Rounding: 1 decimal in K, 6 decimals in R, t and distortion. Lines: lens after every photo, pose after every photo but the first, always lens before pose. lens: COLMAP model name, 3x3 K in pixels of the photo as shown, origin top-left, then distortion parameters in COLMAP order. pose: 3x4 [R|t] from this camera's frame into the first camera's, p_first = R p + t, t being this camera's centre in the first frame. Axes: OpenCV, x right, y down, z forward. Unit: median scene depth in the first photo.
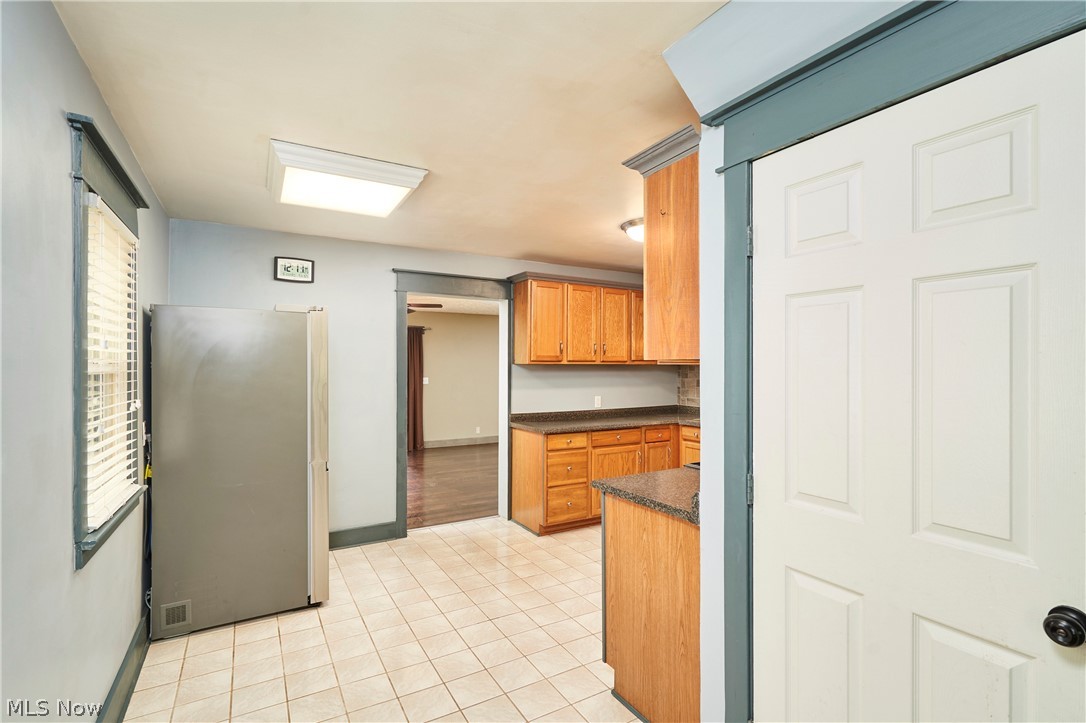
lens RADIAL K [[504.9, 0, 543.8], [0, 504.9, 365.4], [0, 0, 1]] dist [0.001907, 0.000370]
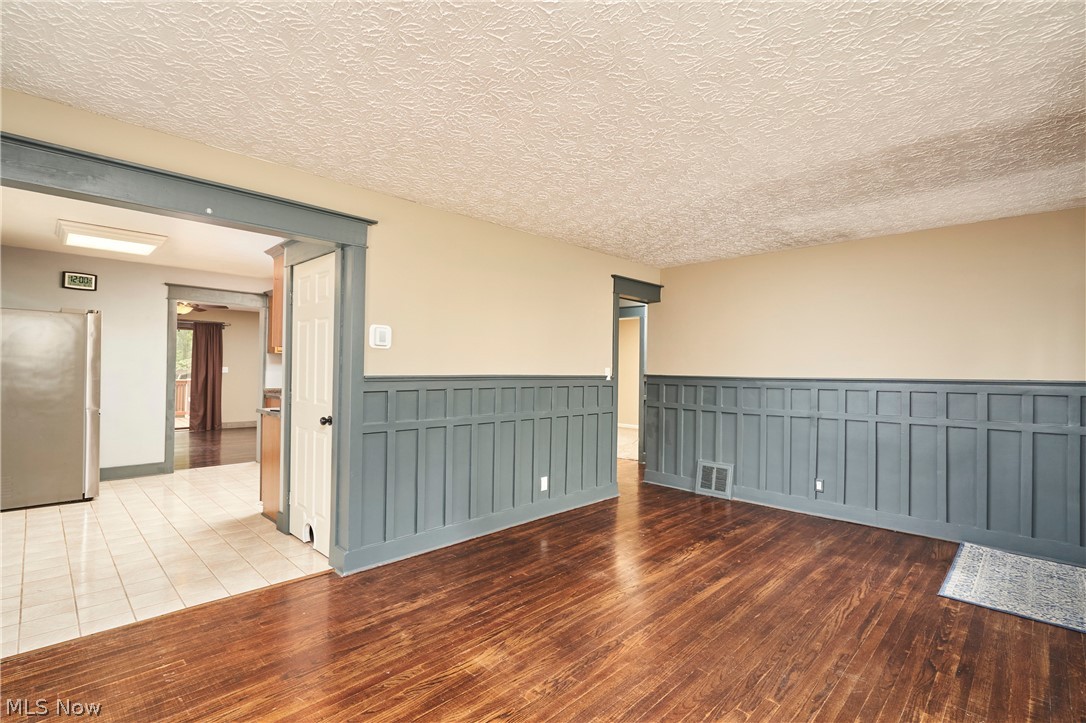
lens RADIAL K [[504.9, 0, 543.8], [0, 504.9, 365.4], [0, 0, 1]] dist [0.001907, 0.000370]
pose [[0.965728, 0.015196, 0.259110, 0.365983], [-0.015050, 0.999883, -0.002547, 0.026545], [-0.259119, -0.001440, 0.965844, -0.647711]]
